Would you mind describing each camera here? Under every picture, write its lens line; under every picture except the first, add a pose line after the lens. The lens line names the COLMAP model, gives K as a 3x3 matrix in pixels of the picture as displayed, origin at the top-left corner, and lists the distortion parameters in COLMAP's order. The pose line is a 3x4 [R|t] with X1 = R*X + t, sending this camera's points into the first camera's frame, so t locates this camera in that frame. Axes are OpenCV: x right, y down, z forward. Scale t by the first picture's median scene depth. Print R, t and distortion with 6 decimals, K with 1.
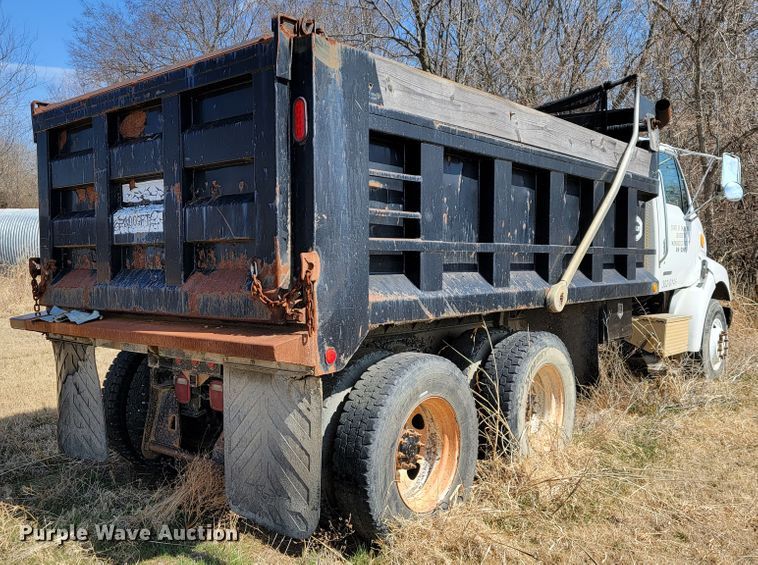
lens RADIAL K [[677.6, 0, 378.6], [0, 677.6, 297.7], [0, 0, 1]] dist [0.103190, -0.003263]
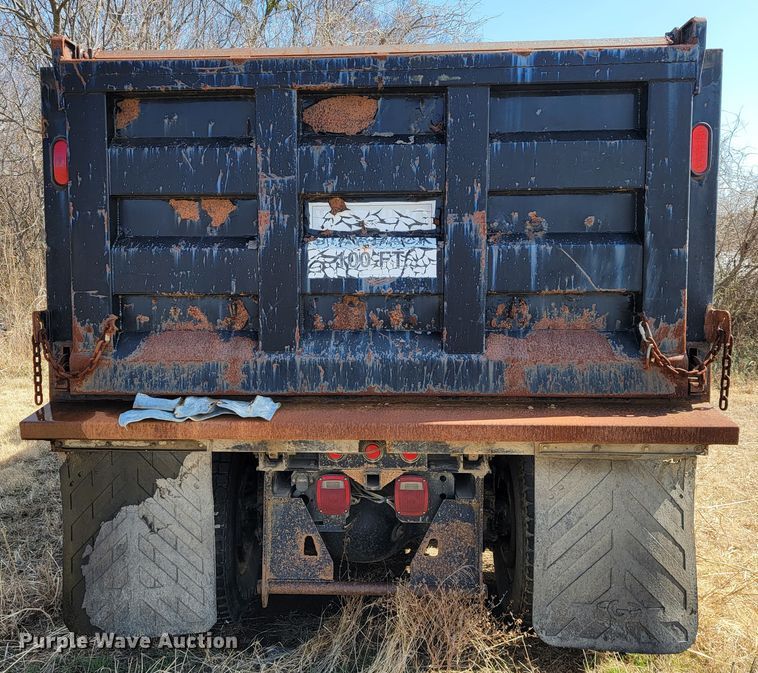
lens RADIAL K [[669.4, 0, 379.0], [0, 669.4, 336.5], [0, 0, 1]] dist [0.069167, -0.002398]
pose [[0.789770, -0.035610, 0.612368, -0.783115], [0.028136, 0.999366, 0.021828, -0.052532], [-0.612757, -0.000010, 0.790271, 0.492038]]
